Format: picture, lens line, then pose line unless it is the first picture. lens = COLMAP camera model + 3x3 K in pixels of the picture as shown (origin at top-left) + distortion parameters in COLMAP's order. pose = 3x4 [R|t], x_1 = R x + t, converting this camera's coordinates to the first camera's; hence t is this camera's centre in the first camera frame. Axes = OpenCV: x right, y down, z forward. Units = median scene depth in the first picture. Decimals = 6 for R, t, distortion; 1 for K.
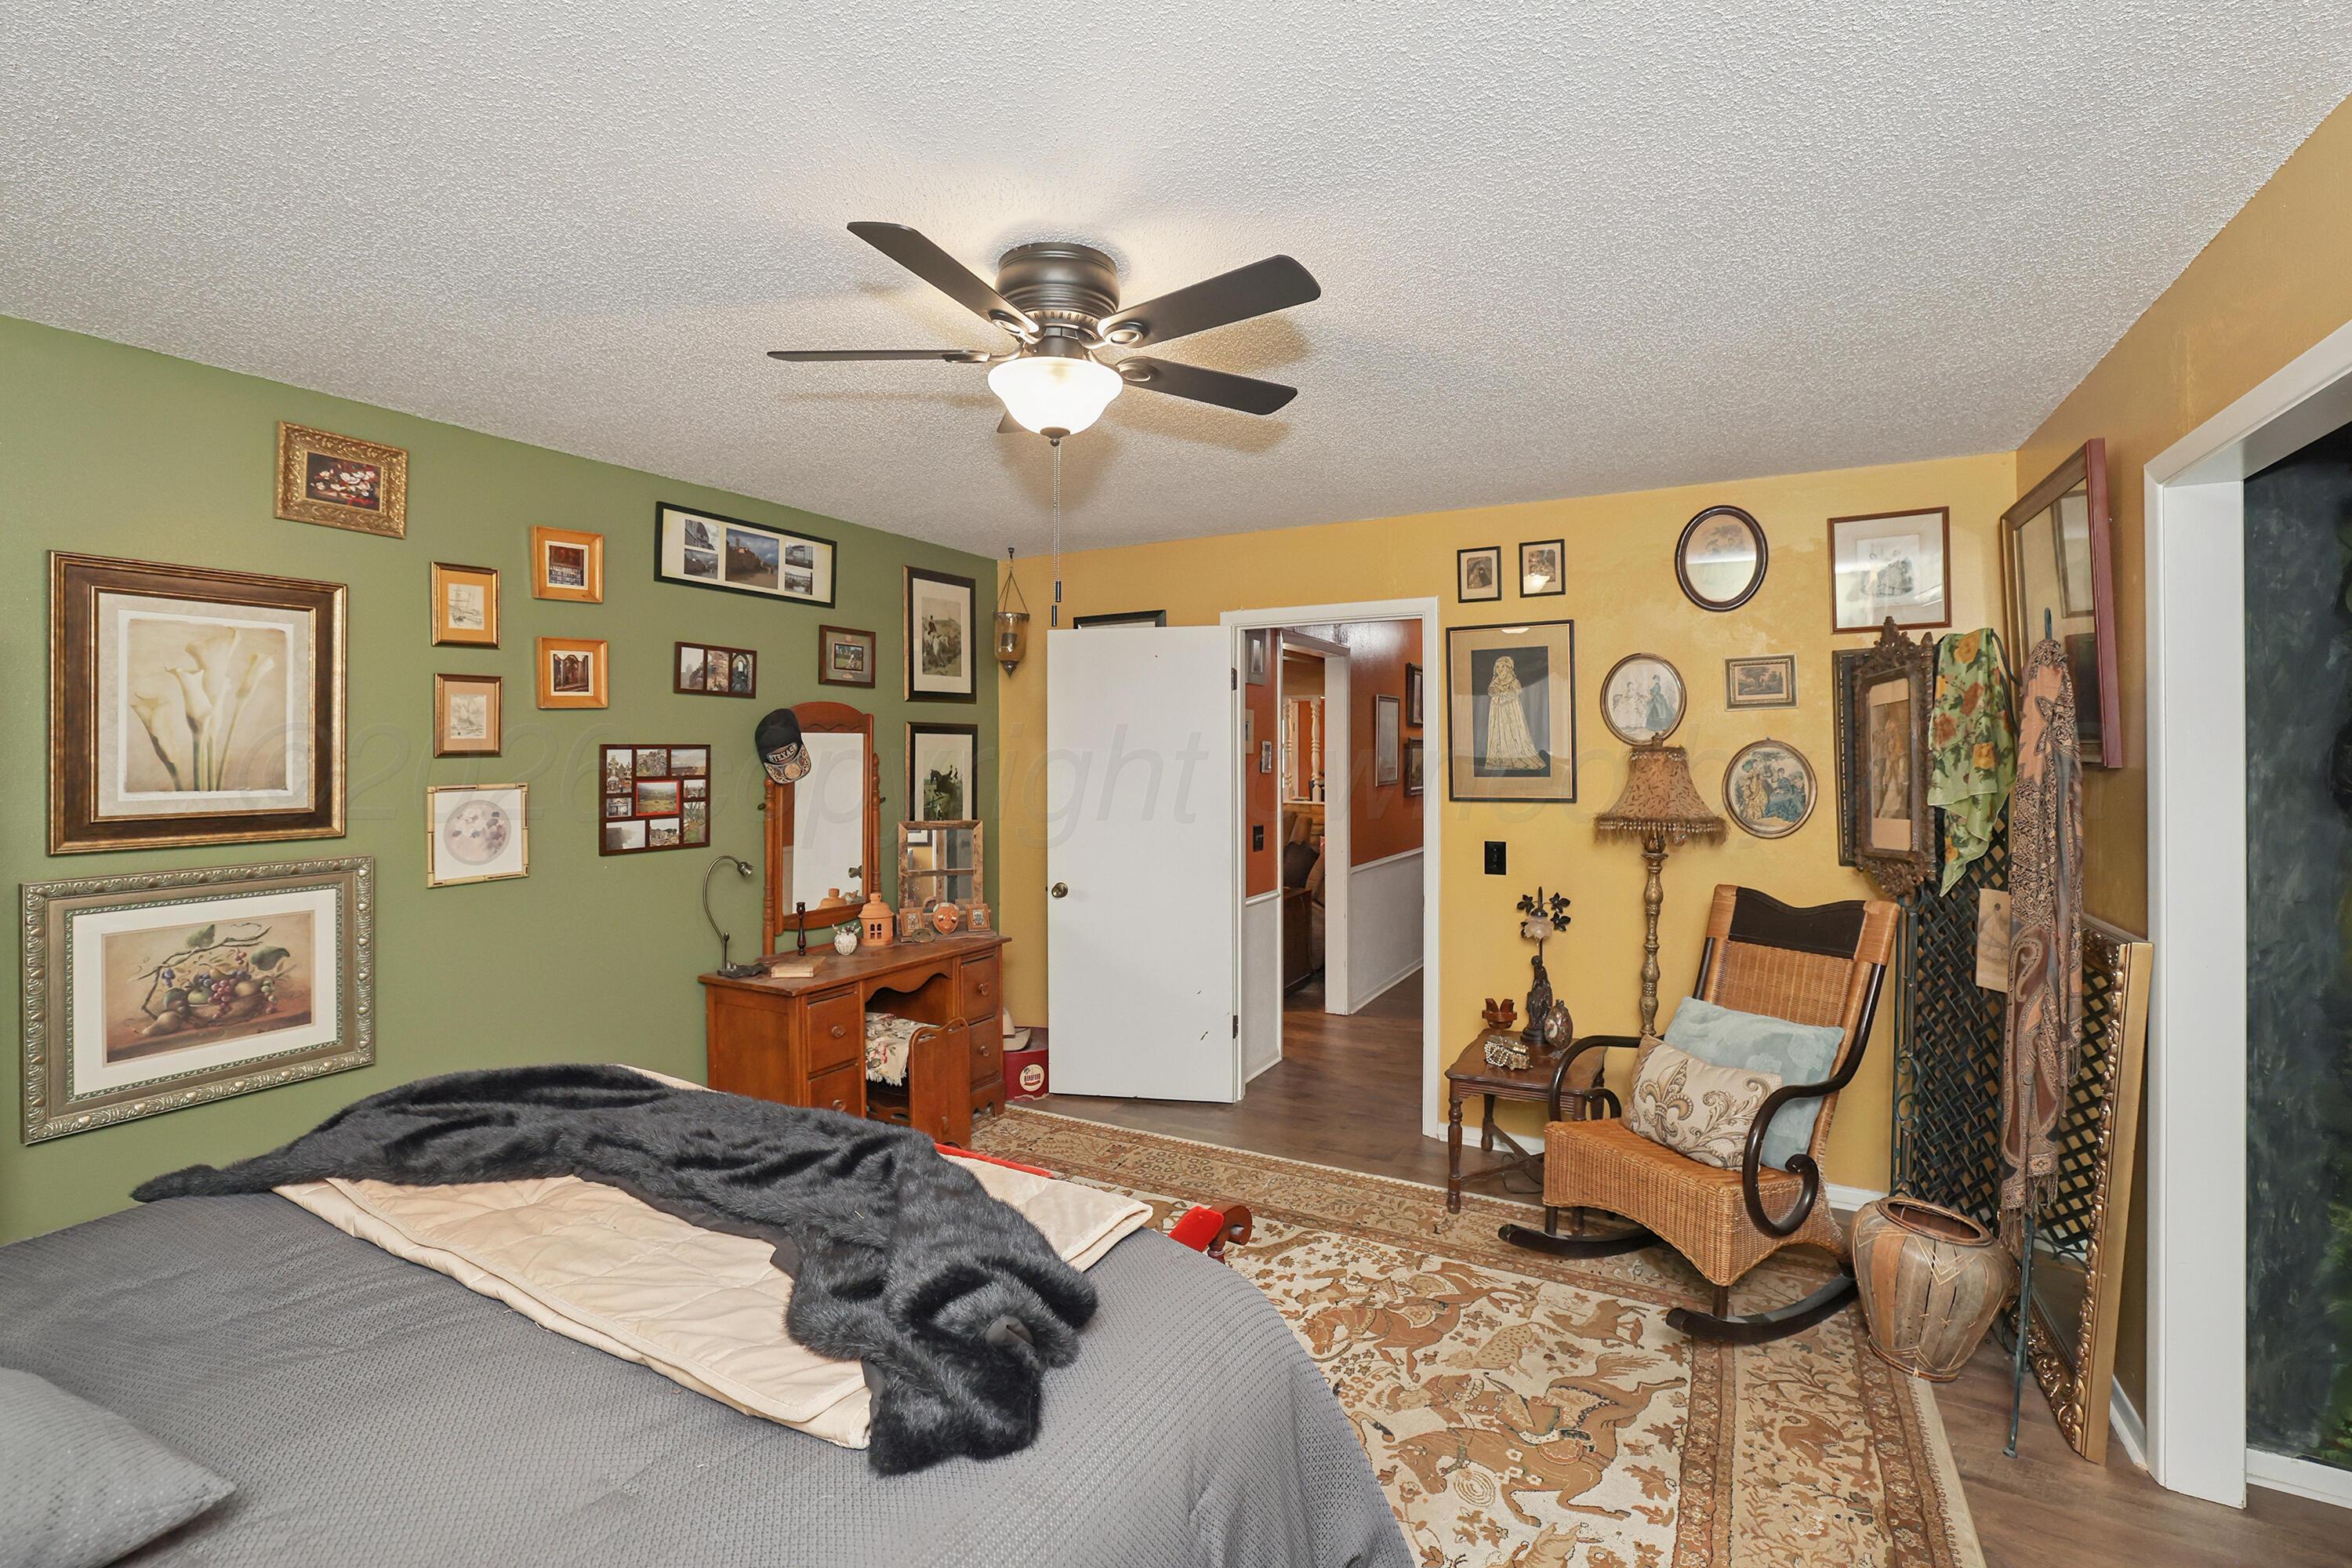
lens RADIAL K [[1032.5, 0, 1200.2], [0, 1032.5, 747.4], [0, 0, 1]] dist [-0.055451, 0.020127]
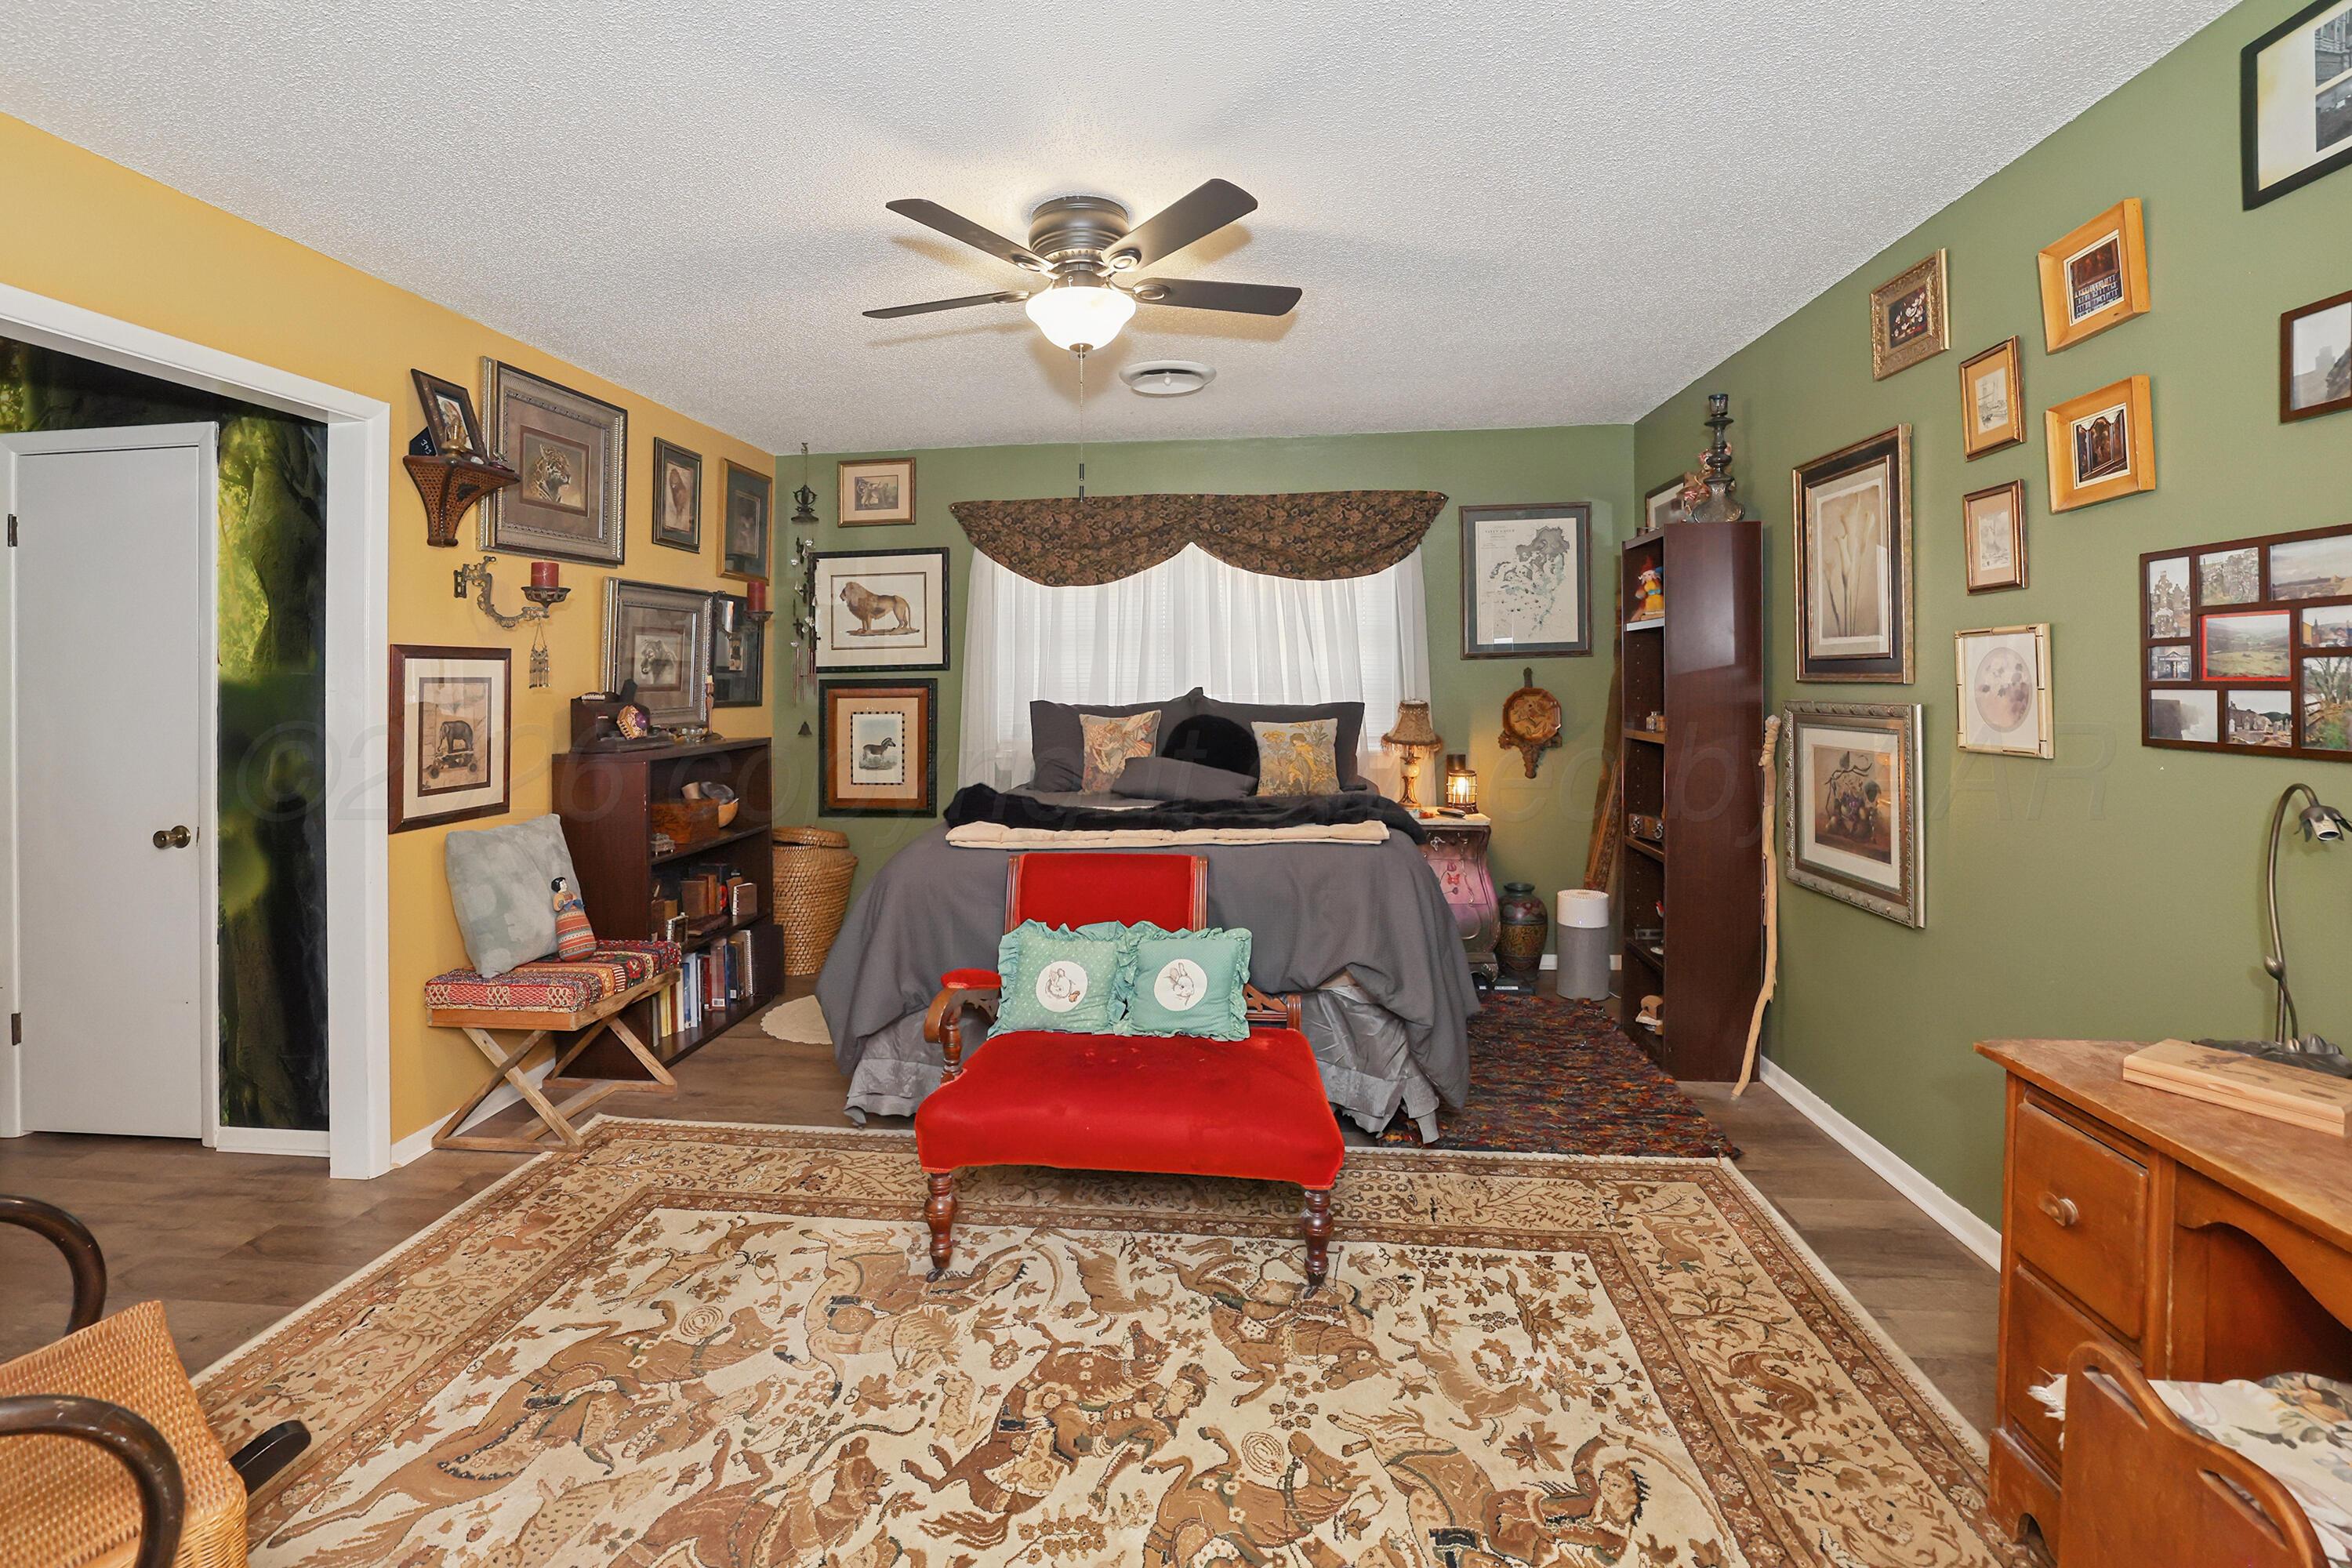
lens RADIAL K [[1045.6, 0, 1190.1], [0, 1045.6, 665.3], [0, 0, 1]] dist [-0.084181, 0.028500]
pose [[-0.919228, 0.000516, -0.393726, 0.152043], [0.006515, 0.999882, -0.013900, 0.073569], [0.393673, -0.015342, -0.919123, 1.477753]]
